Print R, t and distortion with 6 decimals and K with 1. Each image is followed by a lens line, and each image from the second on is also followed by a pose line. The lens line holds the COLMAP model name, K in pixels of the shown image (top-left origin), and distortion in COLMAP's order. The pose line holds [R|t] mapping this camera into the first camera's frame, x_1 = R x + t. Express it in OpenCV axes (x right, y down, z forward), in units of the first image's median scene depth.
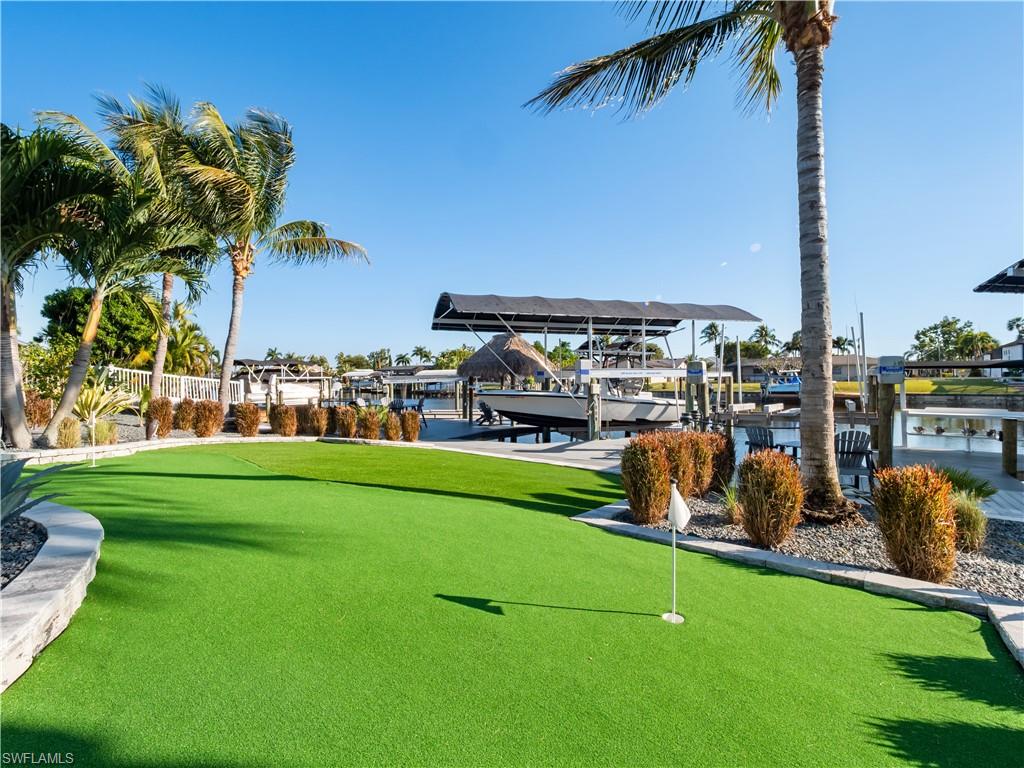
lens RADIAL K [[418.7, 0, 494.9], [0, 418.7, 382.1], [0, 0, 1]] dist [0.001708, 0.000135]
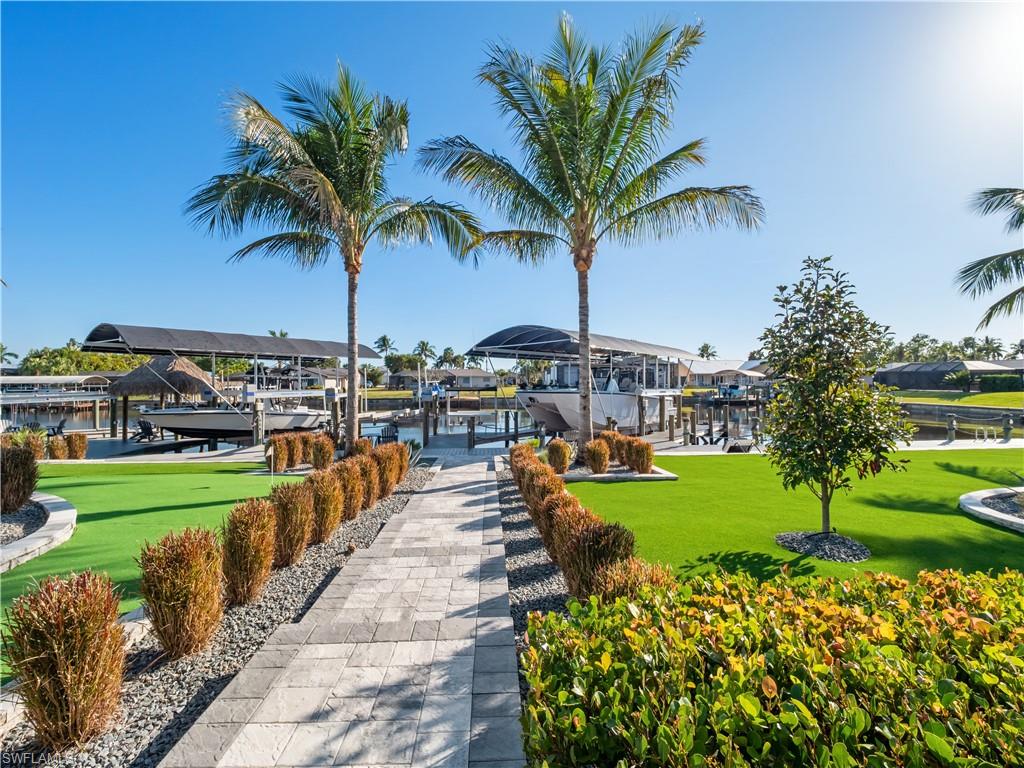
lens RADIAL K [[418.7, 0, 494.9], [0, 418.7, 382.1], [0, 0, 1]] dist [0.001708, 0.000135]
pose [[0.743716, 0.010843, 0.668407, -0.086877], [-0.002085, 0.999901, -0.013901, -0.040767], [-0.668492, 0.008944, 0.743666, -0.451840]]
